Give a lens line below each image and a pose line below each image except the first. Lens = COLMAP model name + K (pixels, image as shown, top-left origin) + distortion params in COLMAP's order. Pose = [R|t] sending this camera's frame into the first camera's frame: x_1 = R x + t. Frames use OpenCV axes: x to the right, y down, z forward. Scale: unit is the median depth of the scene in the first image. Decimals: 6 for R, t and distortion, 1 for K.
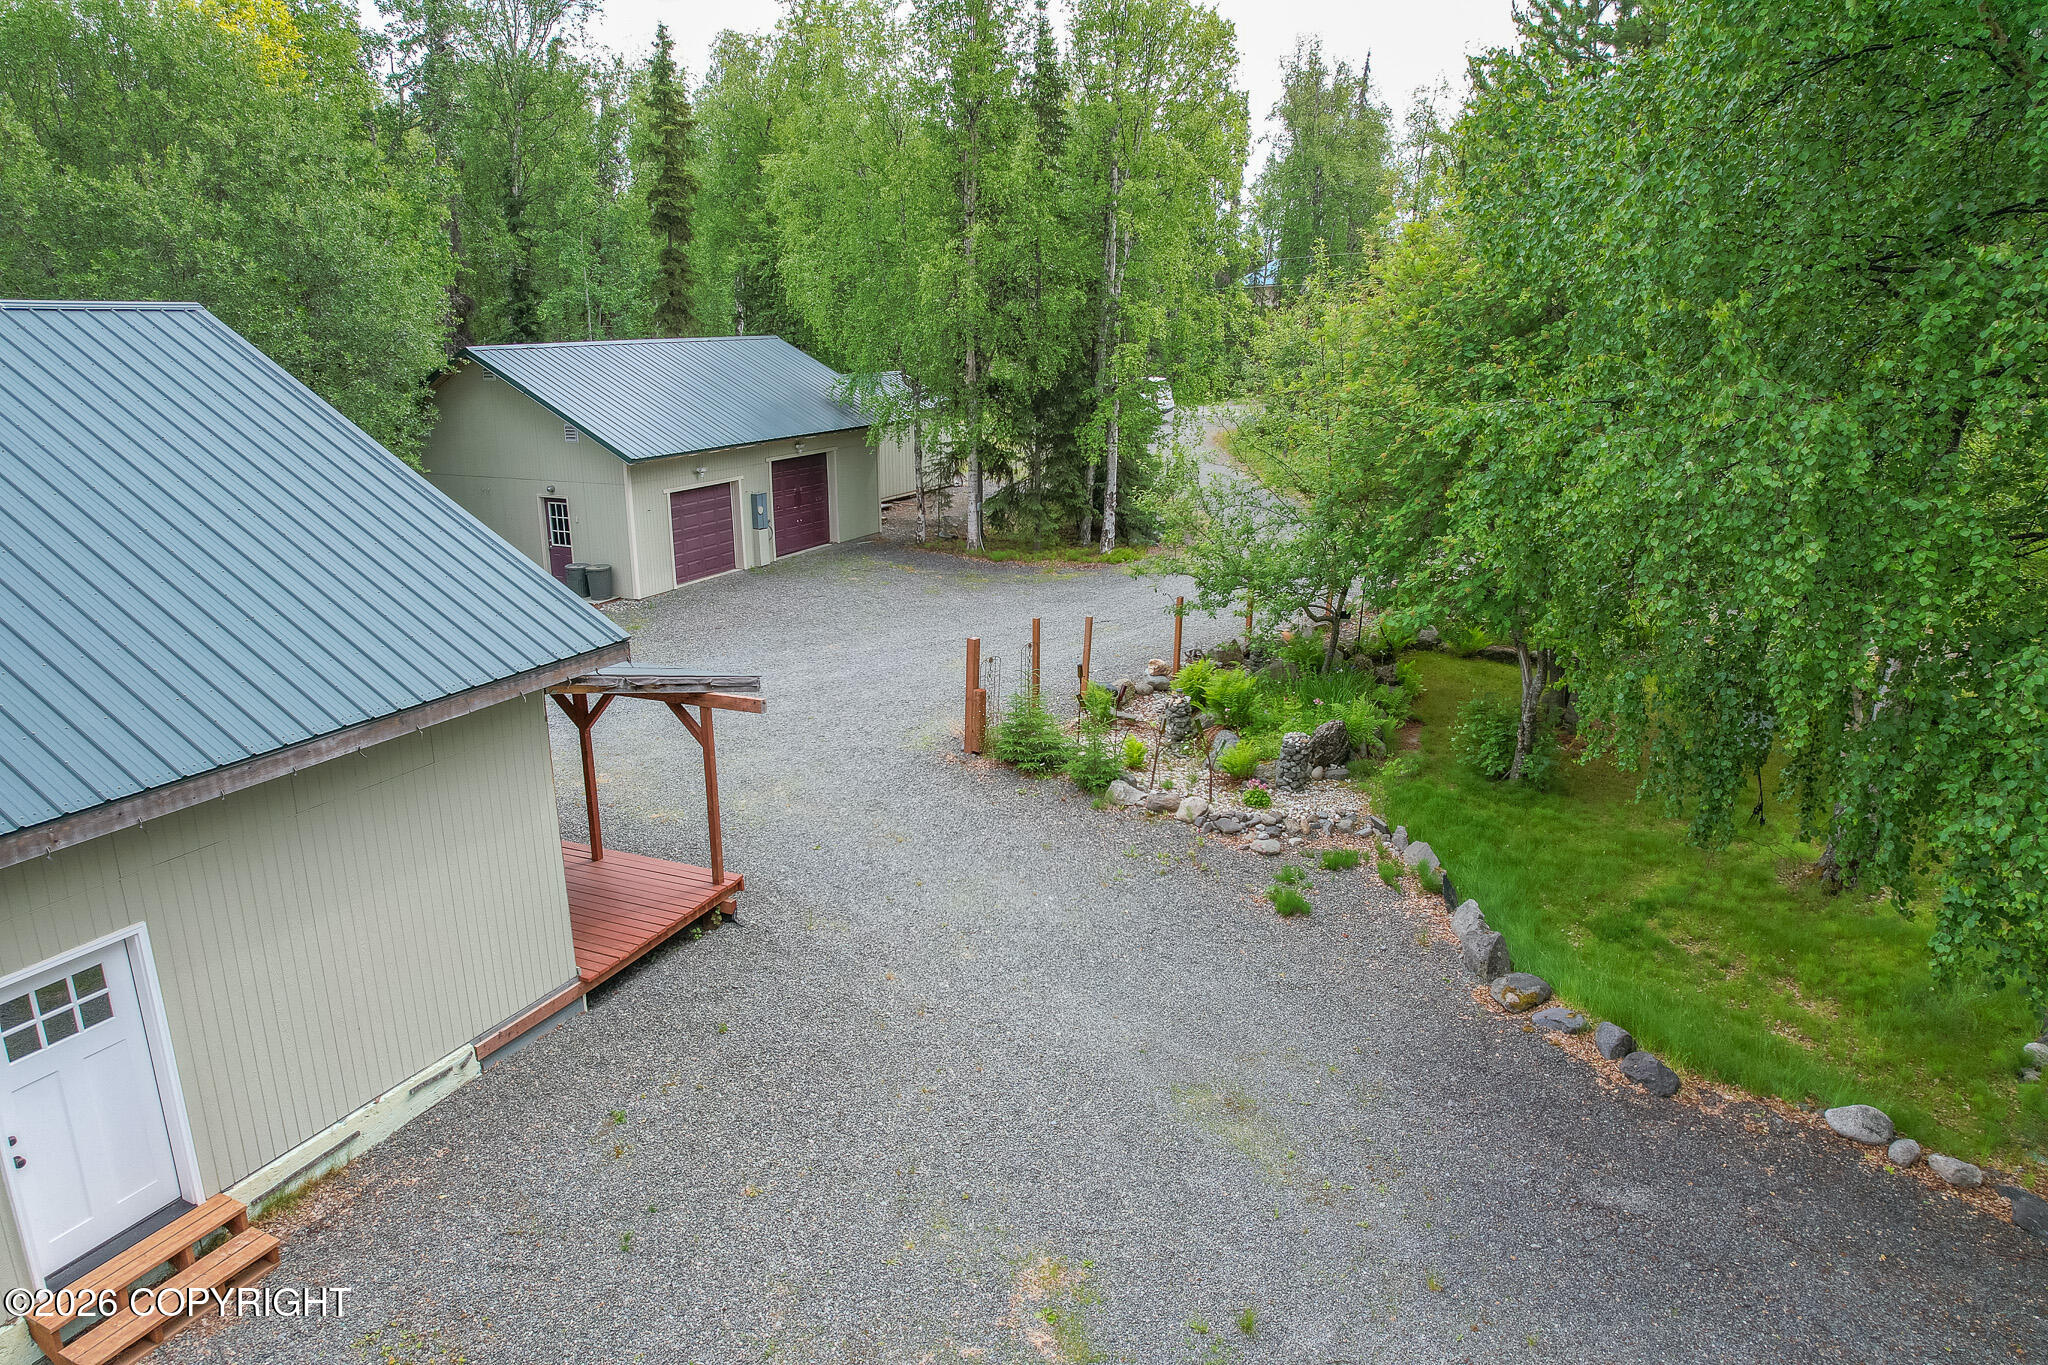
lens RADIAL K [[1318.5, 0, 1024.0], [0, 1318.5, 682.5], [0, 0, 1]] dist [-0.076892, 0.063960]
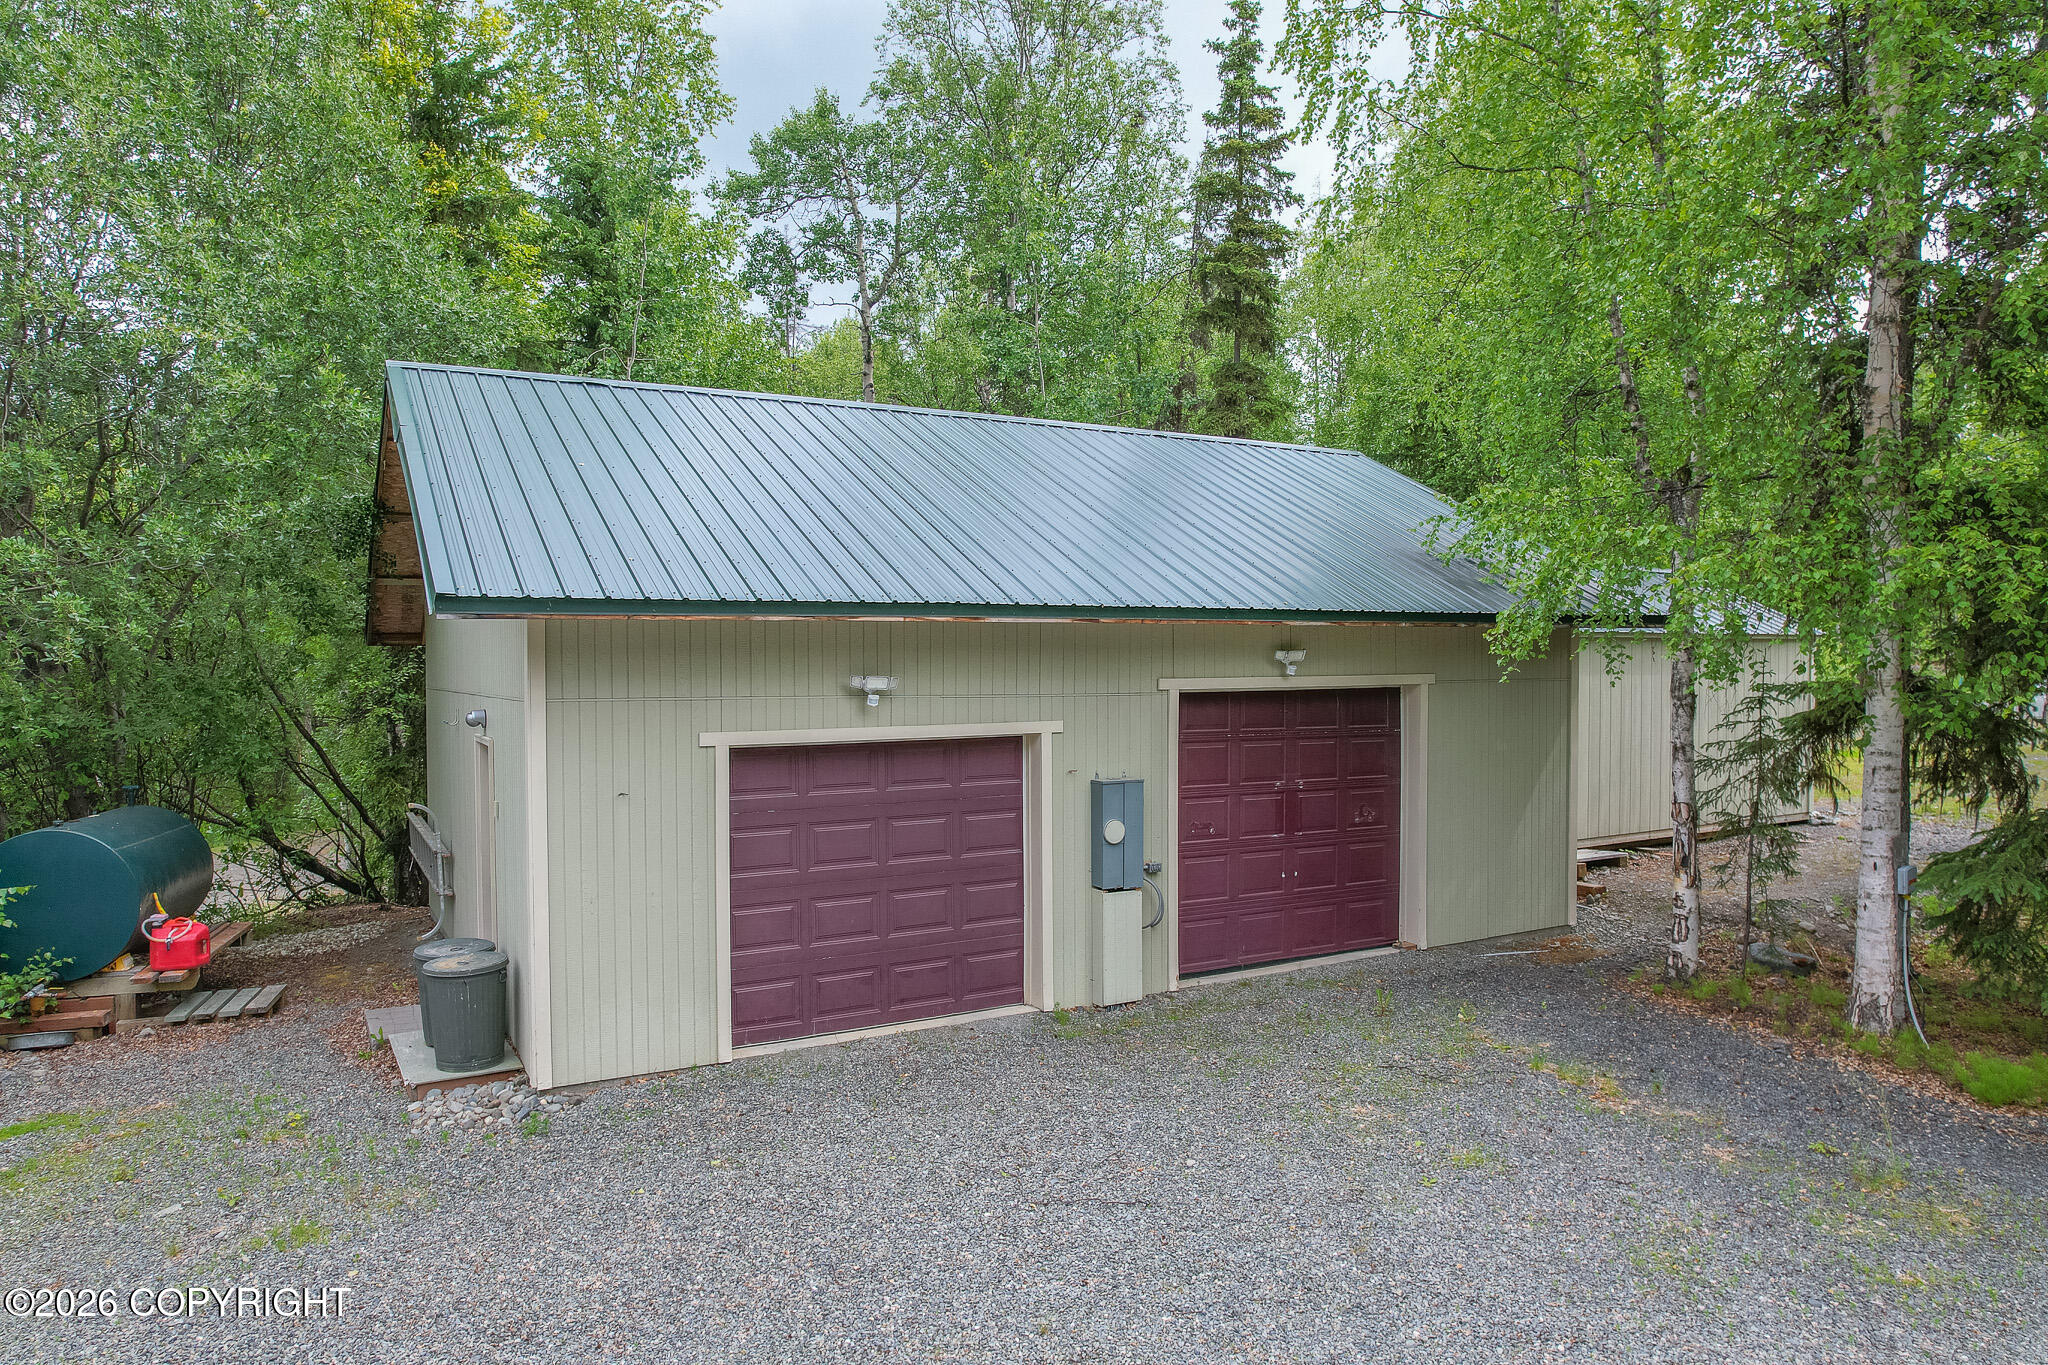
lens RADIAL K [[1318.5, 0, 1024.0], [0, 1318.5, 682.5], [0, 0, 1]] dist [-0.076892, 0.063960]
pose [[0.823193, 0.010589, -0.567662, -0.033057], [-0.152043, 0.967420, -0.202439, -0.089938], [0.547024, 0.252956, 0.797984, 0.661657]]
